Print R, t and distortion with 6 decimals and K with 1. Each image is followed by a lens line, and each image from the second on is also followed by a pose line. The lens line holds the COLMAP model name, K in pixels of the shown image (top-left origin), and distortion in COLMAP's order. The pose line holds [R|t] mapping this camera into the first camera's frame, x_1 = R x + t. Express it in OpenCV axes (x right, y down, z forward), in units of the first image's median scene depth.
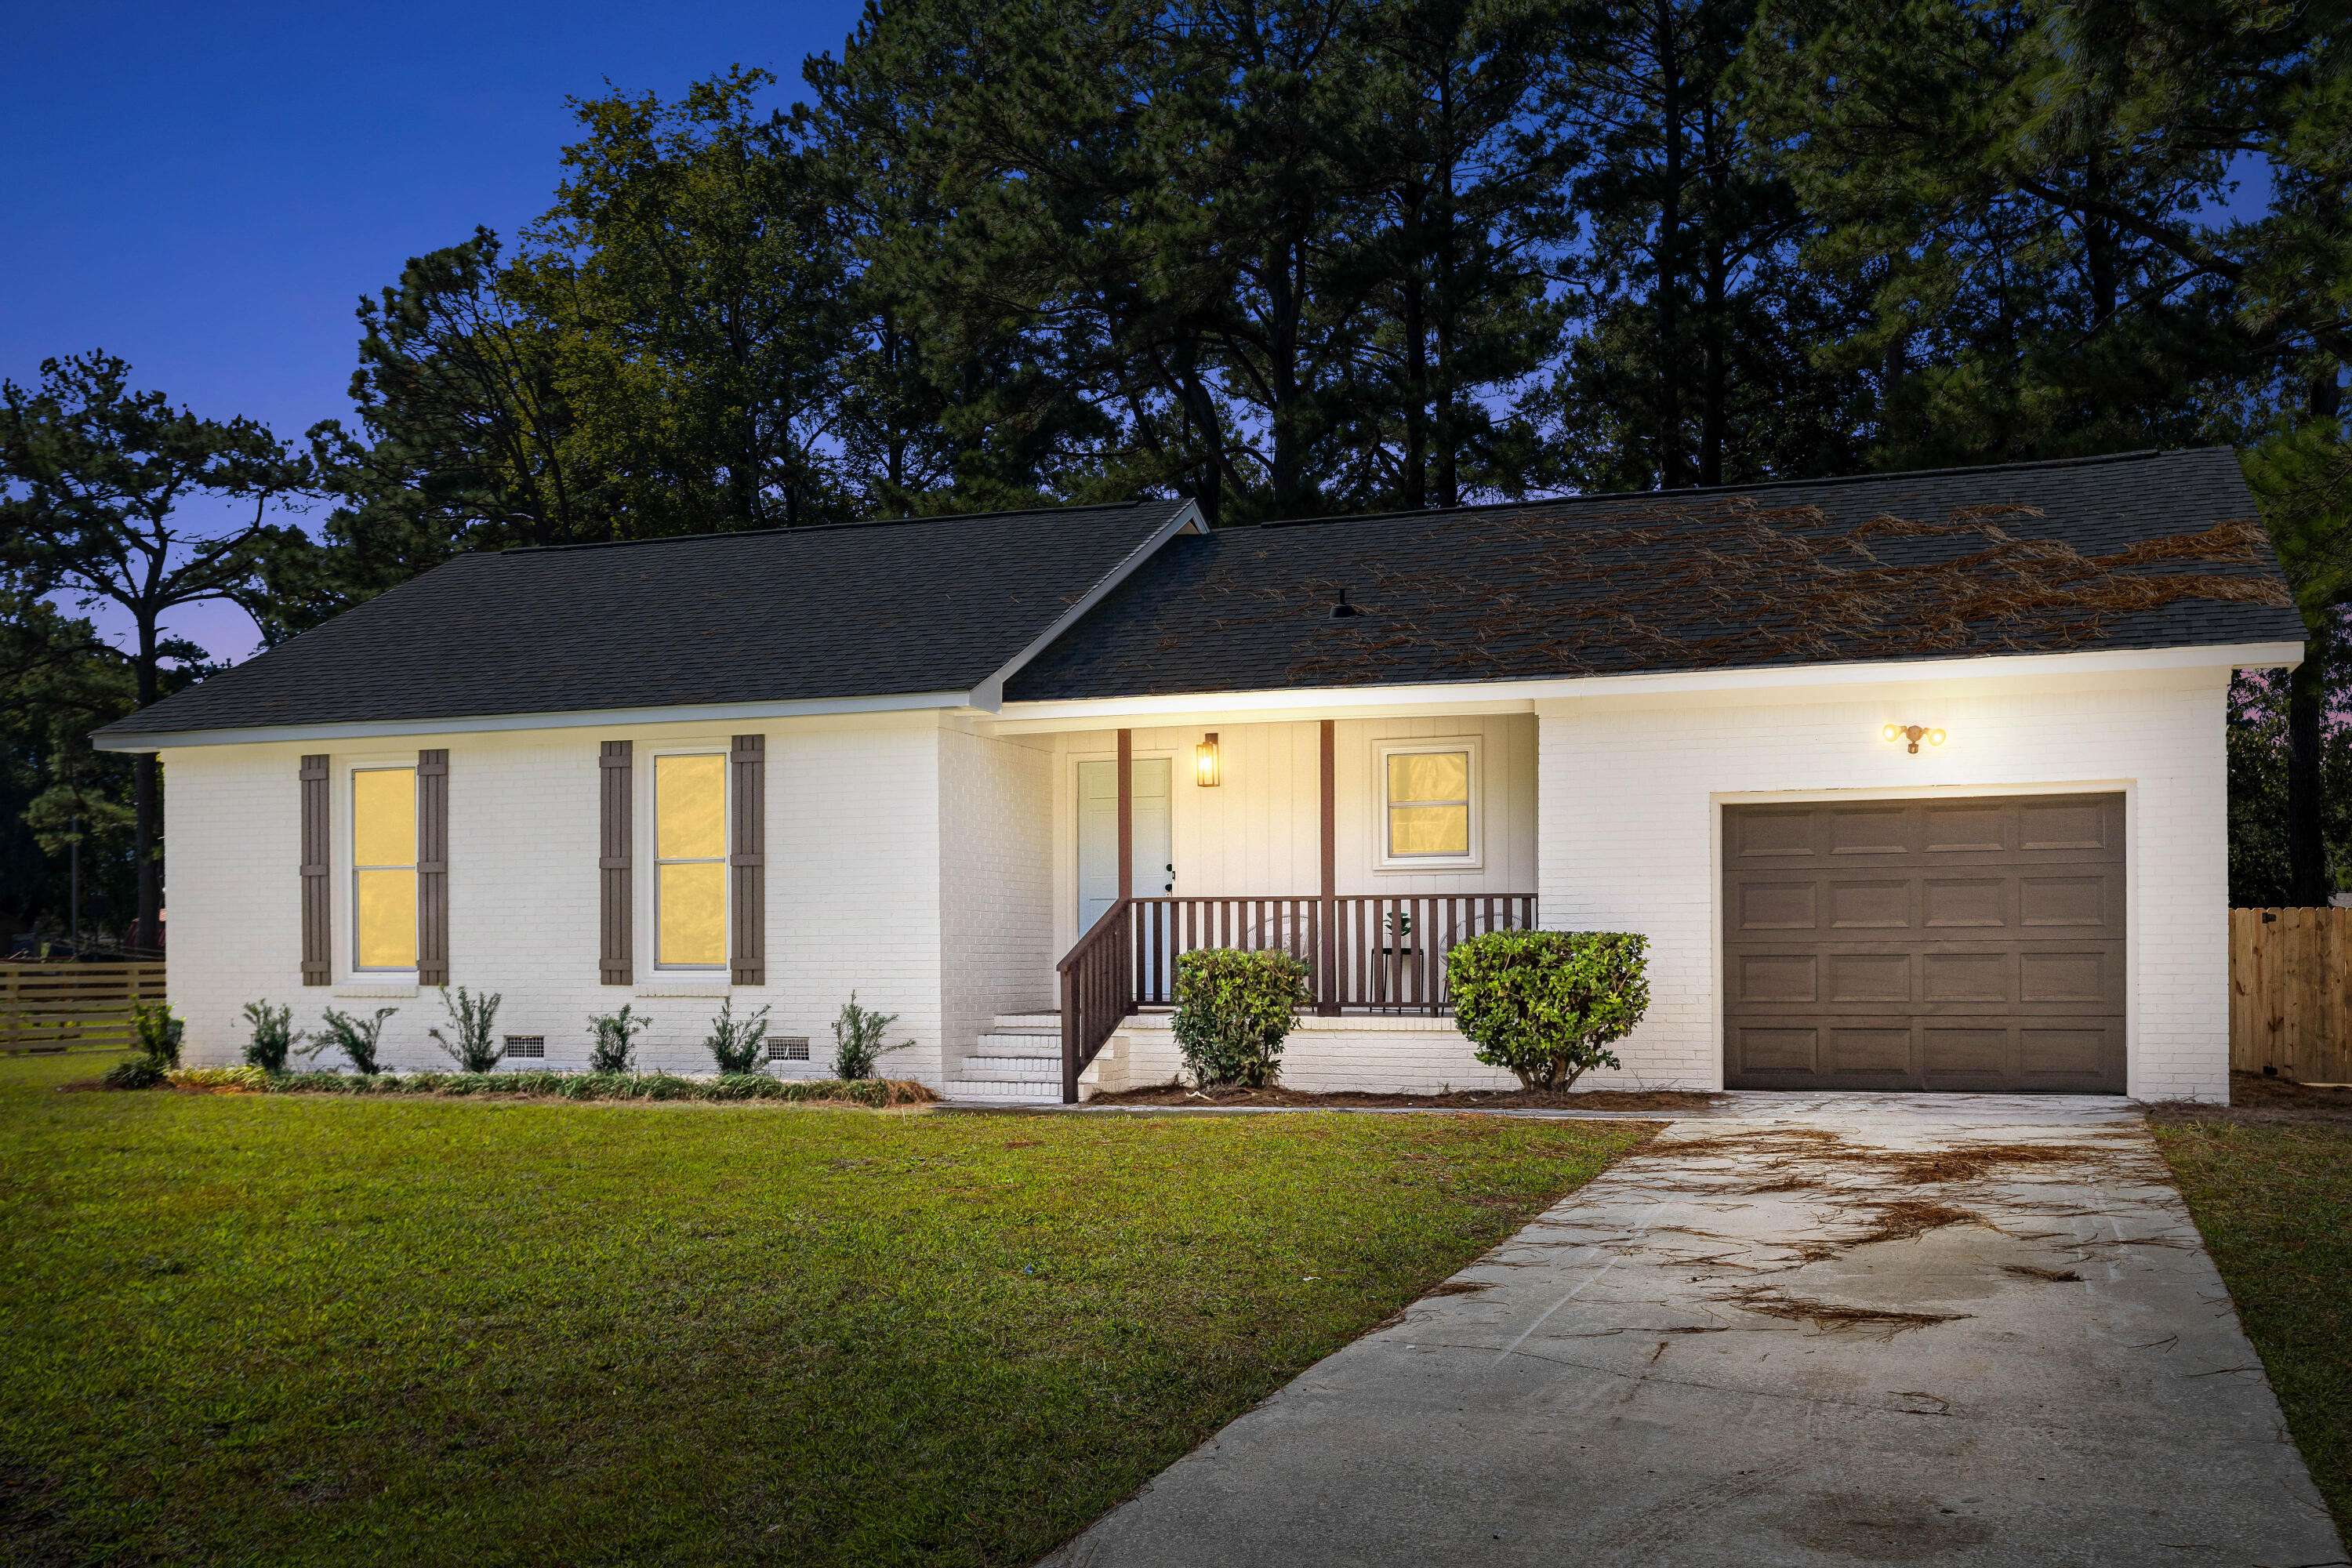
lens RADIAL K [[2067.5, 0, 1176.0], [0, 2067.5, 784.0], [0, 0, 1]] dist [0.003793, -0.003726]
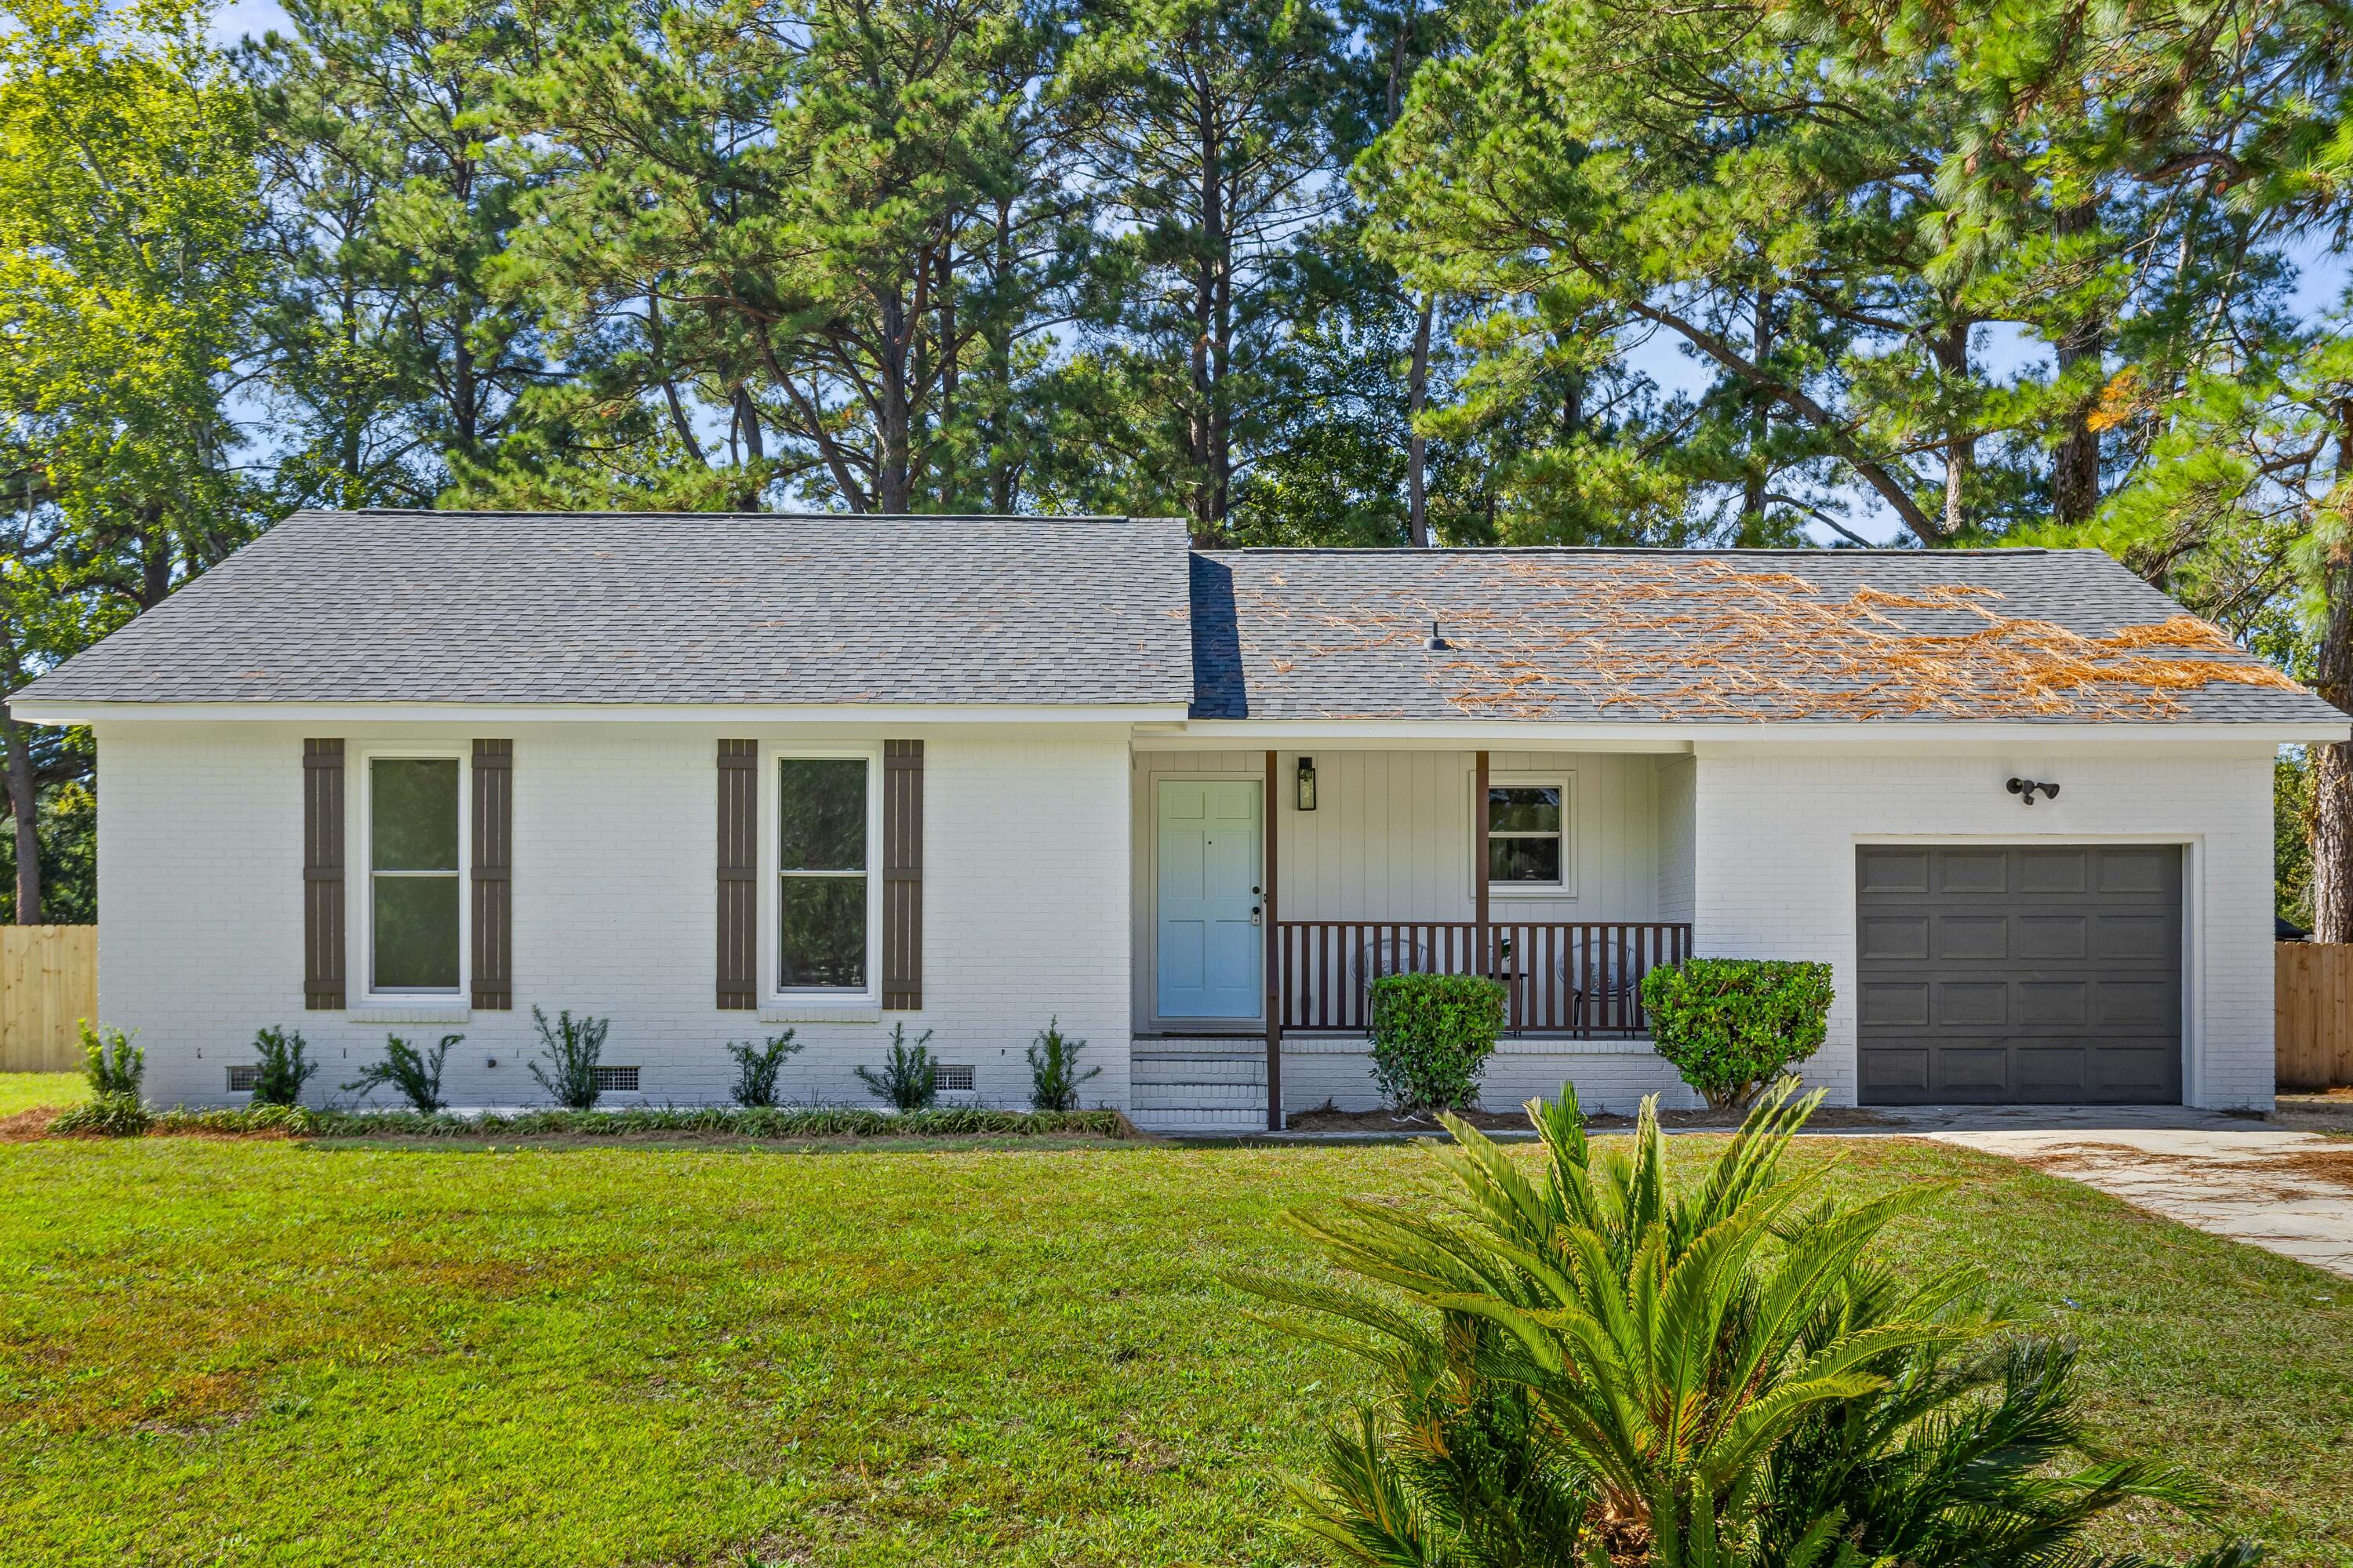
lens RADIAL K [[2031.2, 0, 1176.5], [0, 2031.2, 784.0], [0, 0, 1]] dist [0.007471, -0.005654]
pose [[0.938761, 0.038058, 0.342459, -0.399335], [-0.034642, 0.999270, -0.016088, 0.006526], [-0.342822, 0.003240, 0.939395, 0.099228]]
